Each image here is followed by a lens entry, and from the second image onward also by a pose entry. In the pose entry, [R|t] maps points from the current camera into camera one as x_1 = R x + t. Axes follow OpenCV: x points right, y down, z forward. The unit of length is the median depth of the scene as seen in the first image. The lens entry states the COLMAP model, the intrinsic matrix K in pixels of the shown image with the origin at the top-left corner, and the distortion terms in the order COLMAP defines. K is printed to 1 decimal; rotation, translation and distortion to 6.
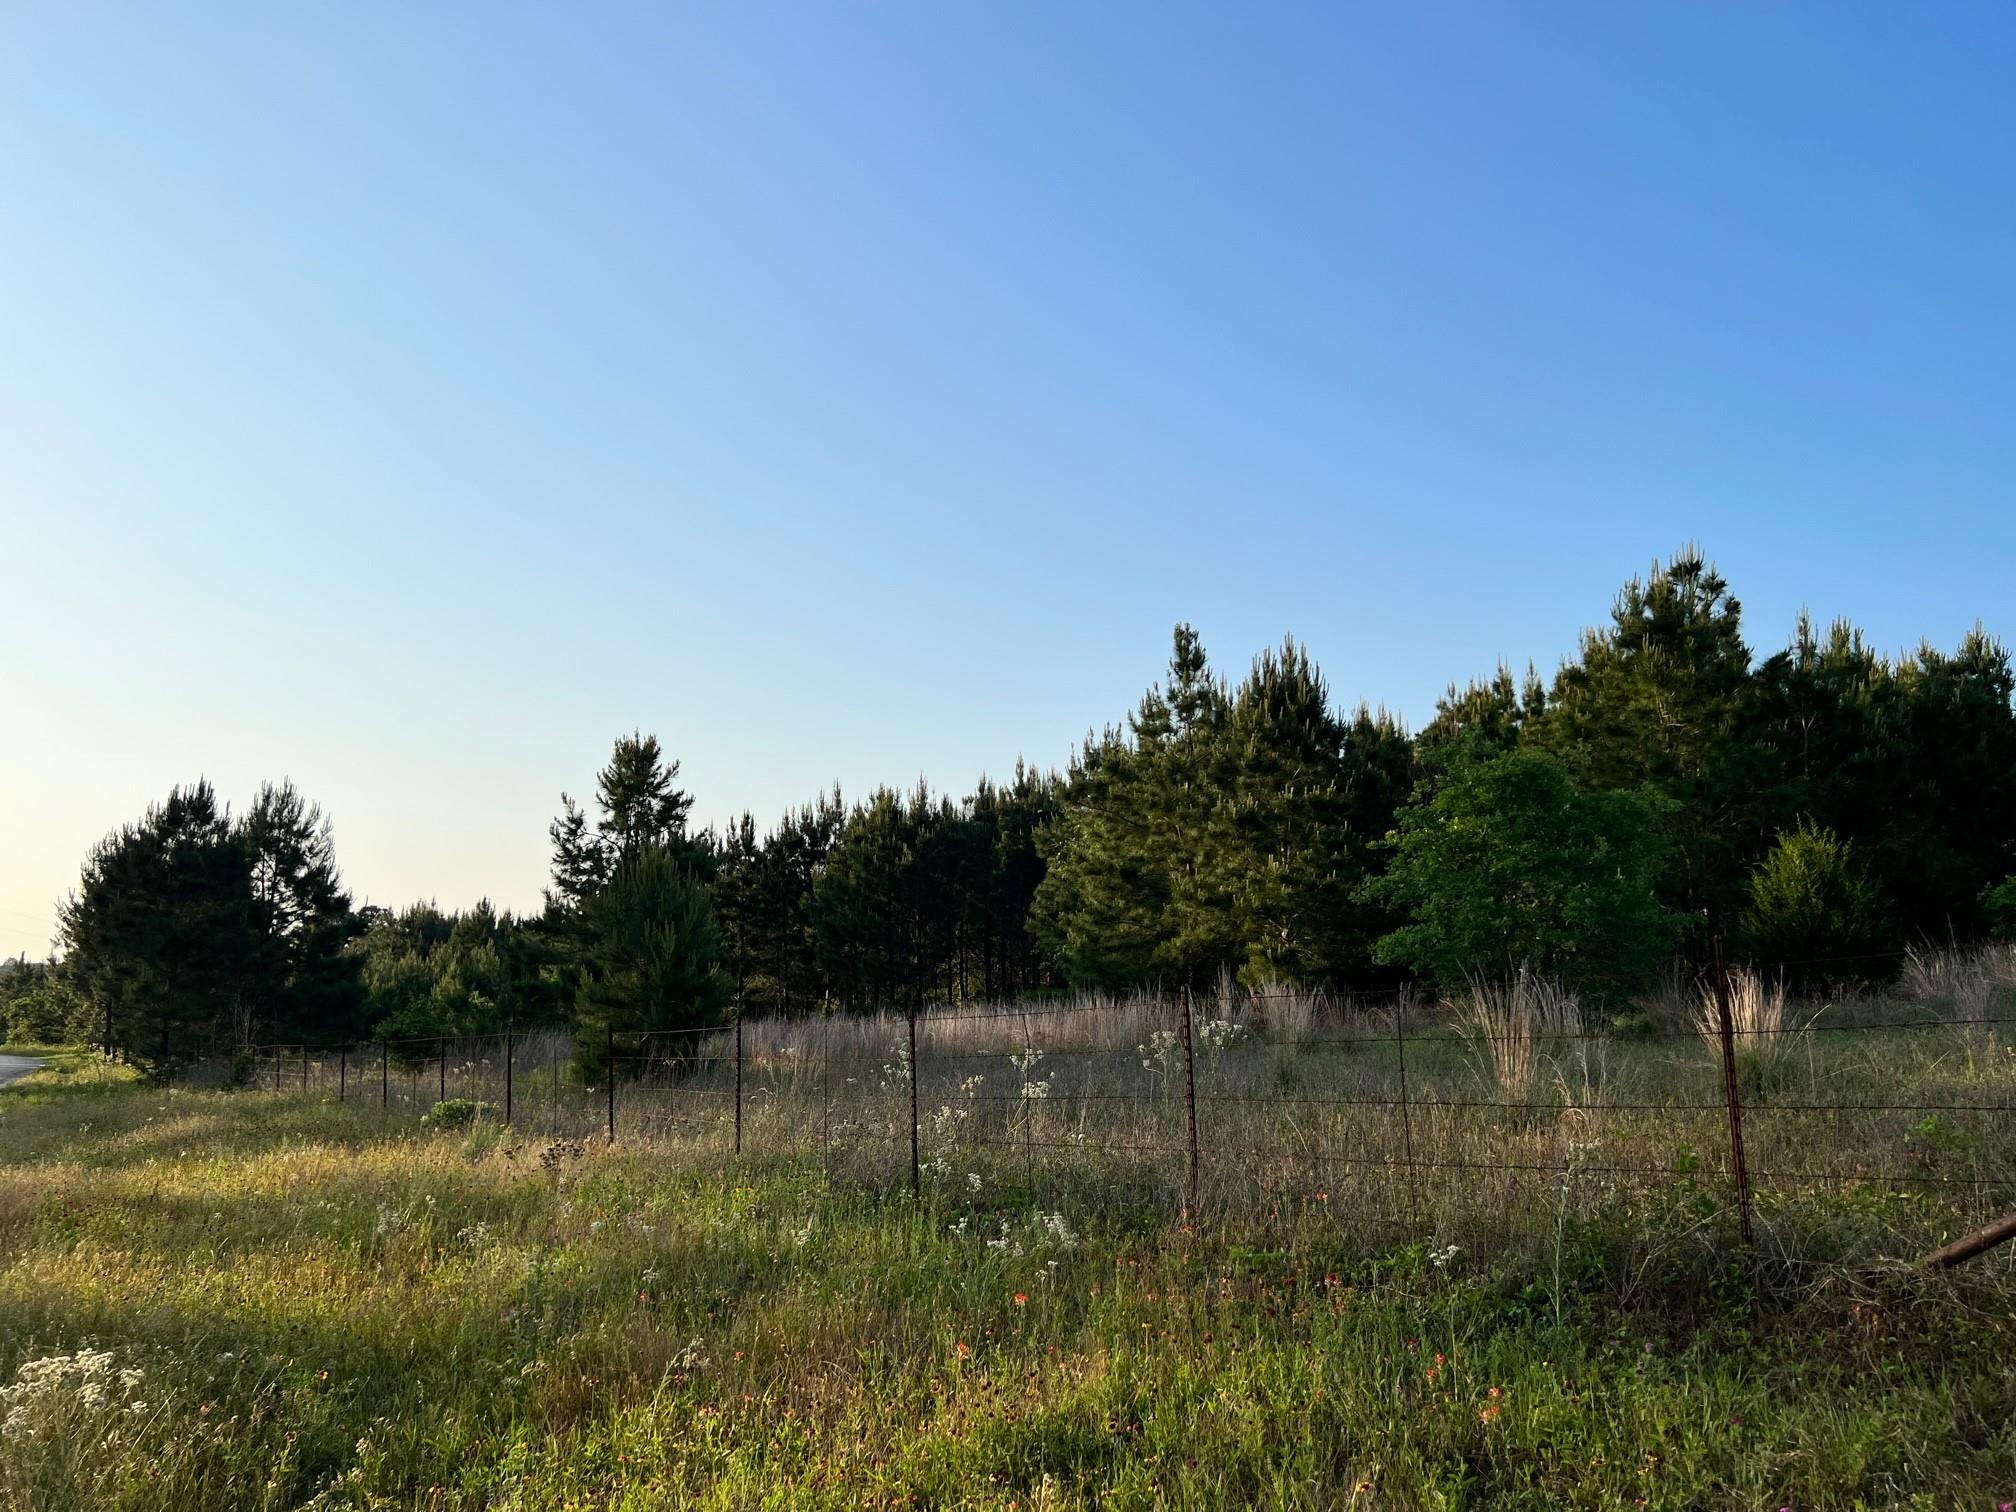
lens RADIAL K [[1503.2, 0, 994.1], [0, 1503.2, 758.5], [0, 0, 1]] dist [0.054186, -0.065233]
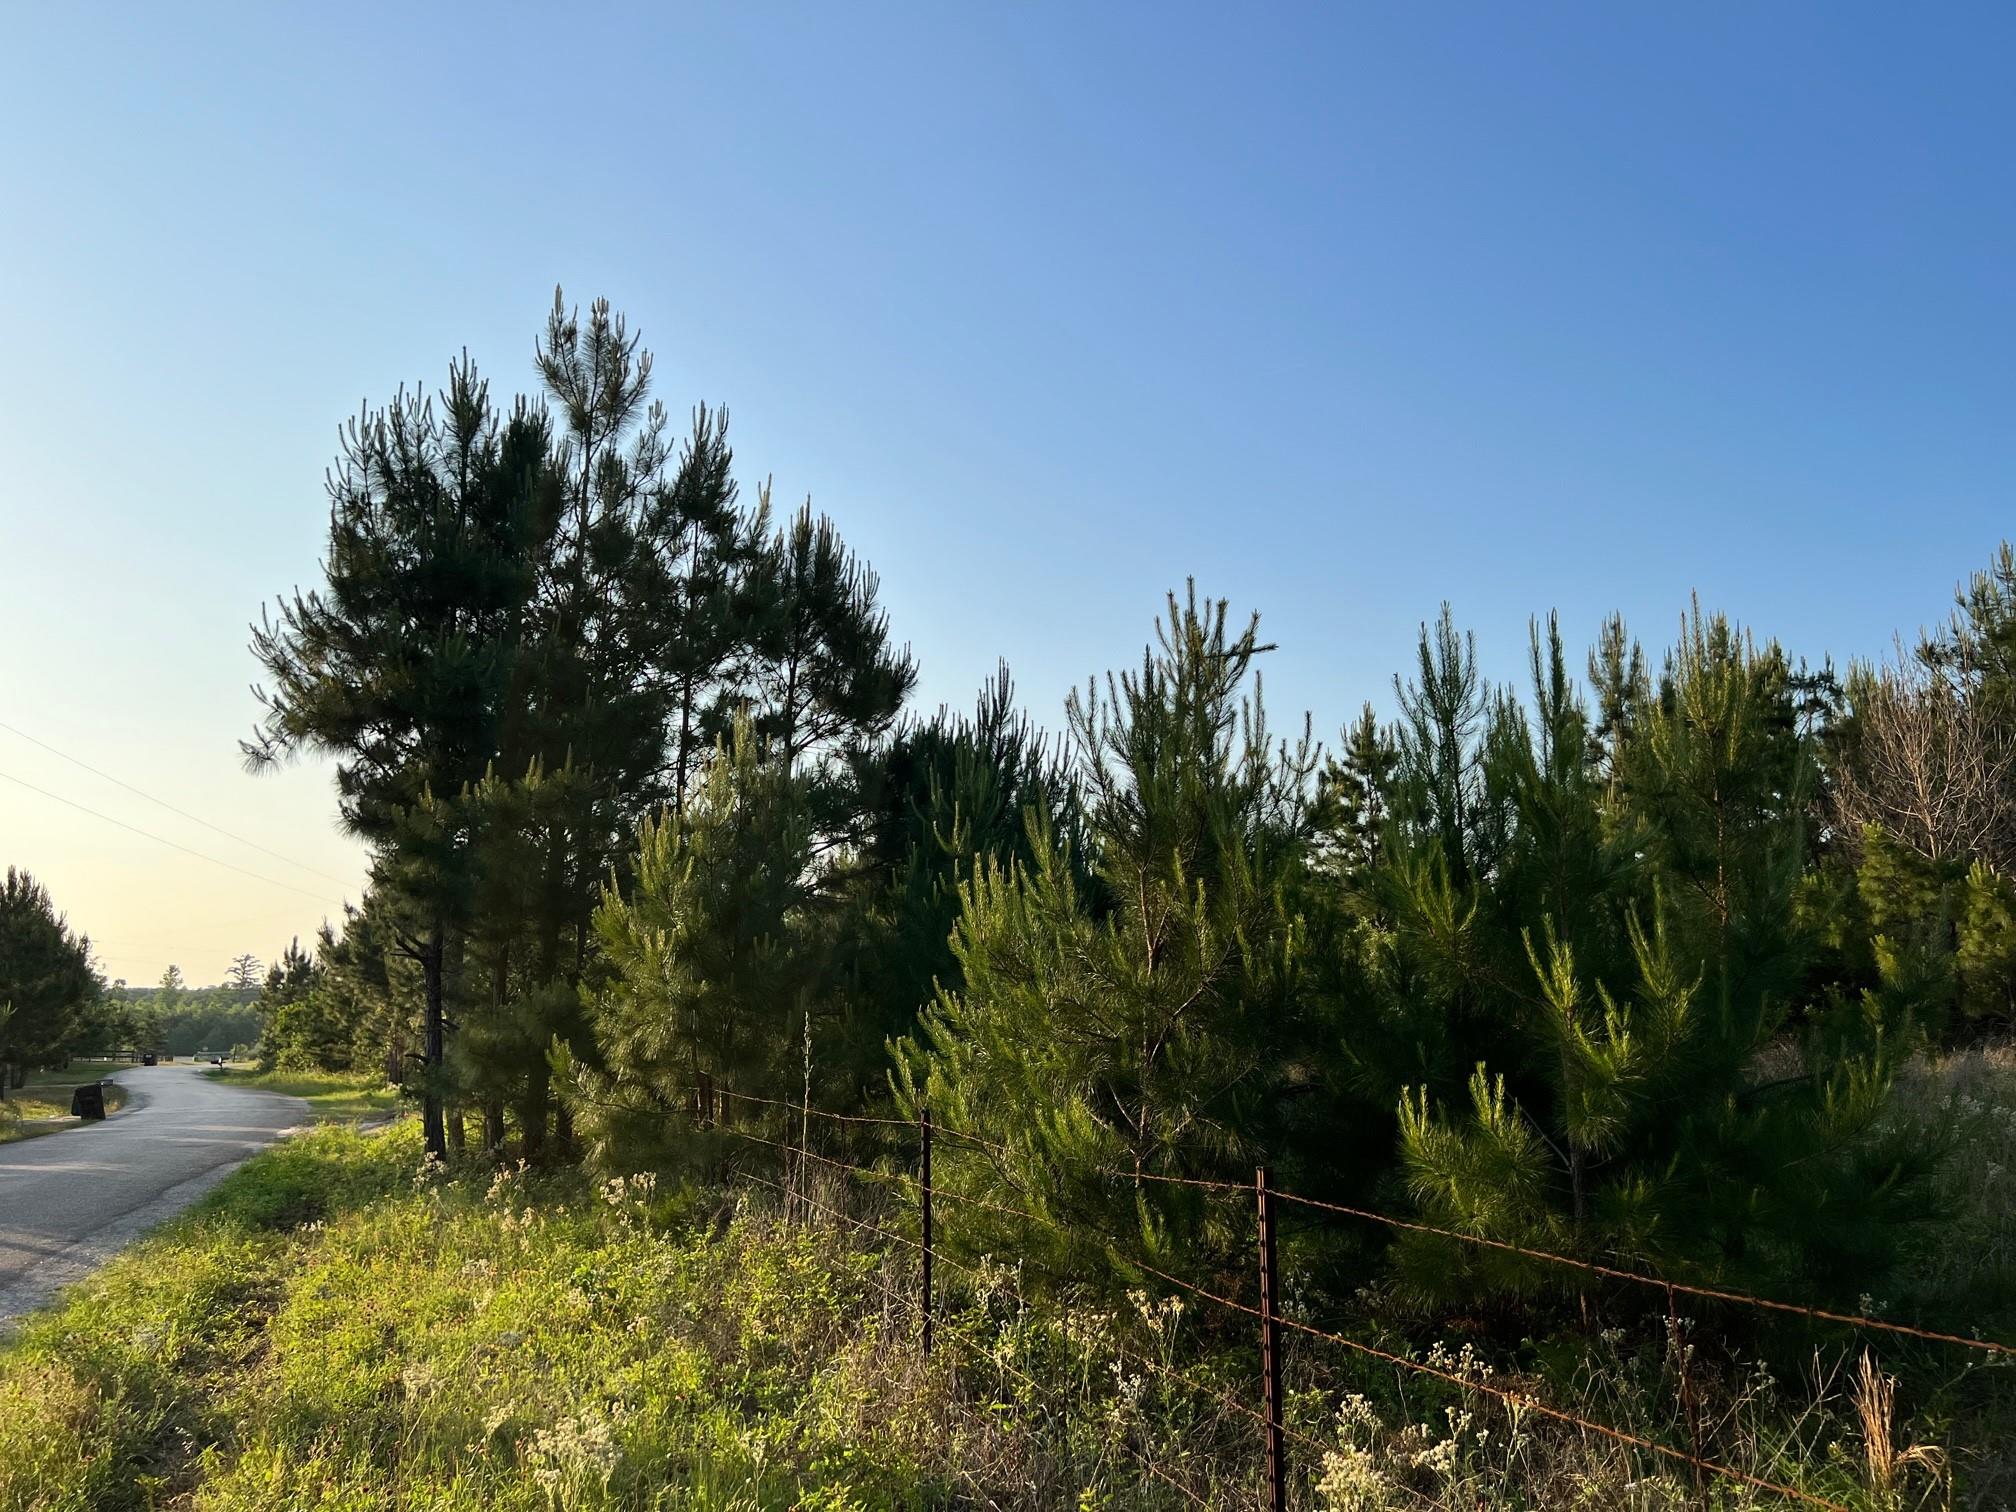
lens RADIAL K [[1503.2, 0, 1001.7], [0, 1503.2, 755.5], [0, 0, 1]] dist [0.054186, -0.065233]
pose [[0.988040, -0.040698, -0.148730, -0.616374], [0.039623, 0.999163, -0.010189, 0.184632], [0.149021, 0.004174, 0.988825, 1.045062]]
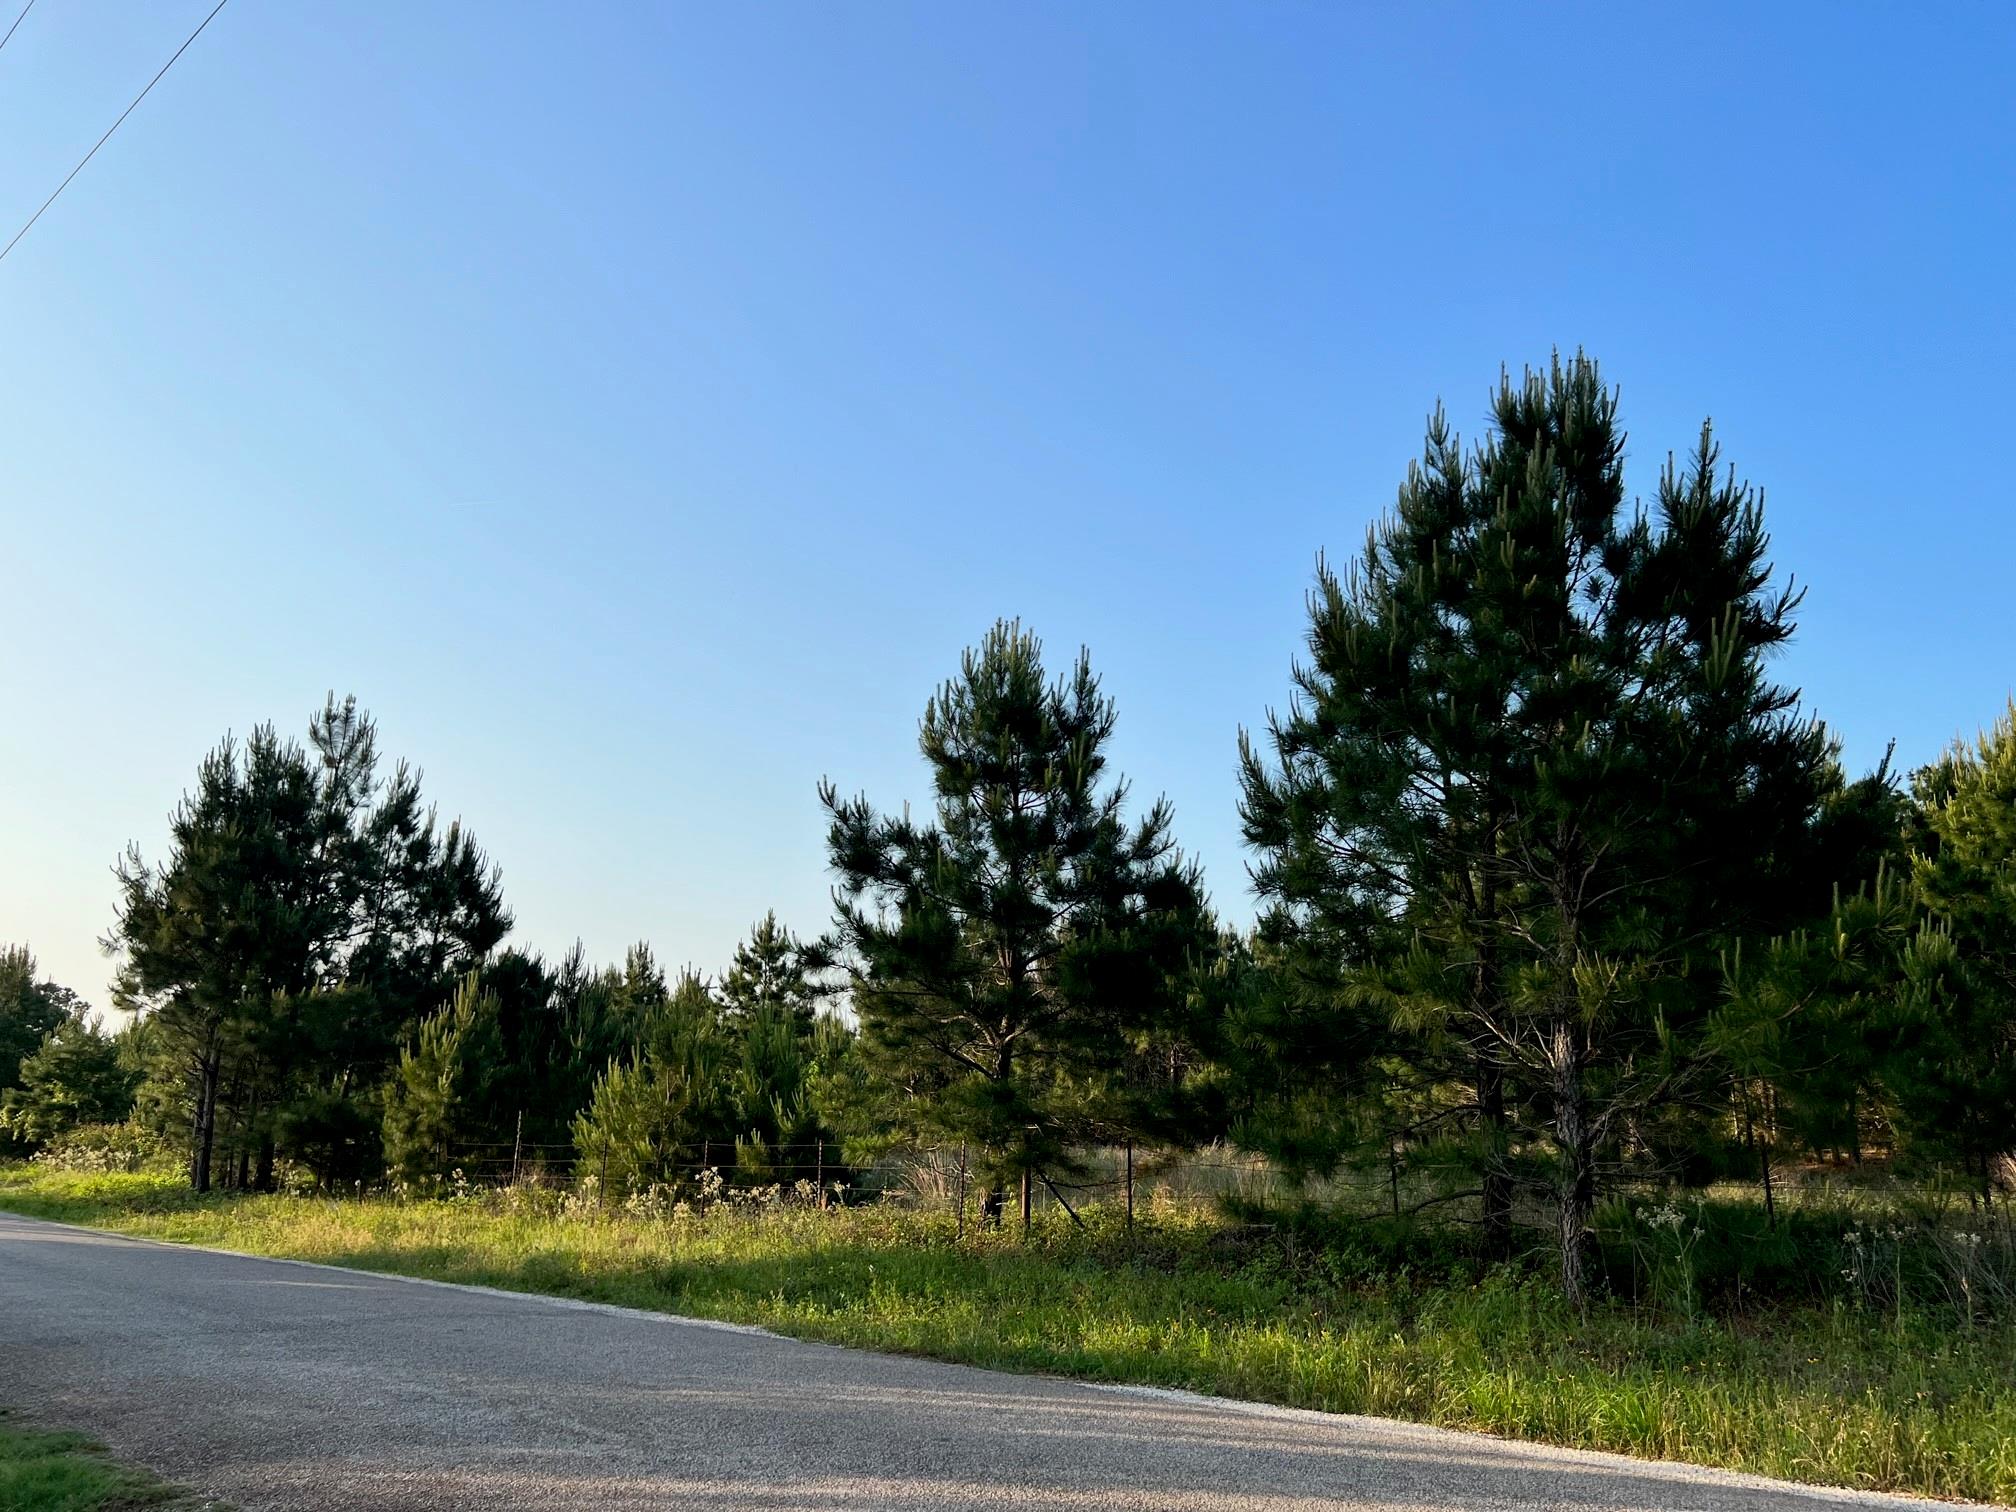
lens RADIAL K [[1503.2, 0, 1009.2], [0, 1503.2, 766.4], [0, 0, 1]] dist [0.054186, -0.065233]
pose [[0.970984, 0.072069, 0.228029, -0.639630], [-0.054937, 0.995230, -0.080613, 0.123447], [-0.232751, 0.065747, 0.970311, 0.641607]]
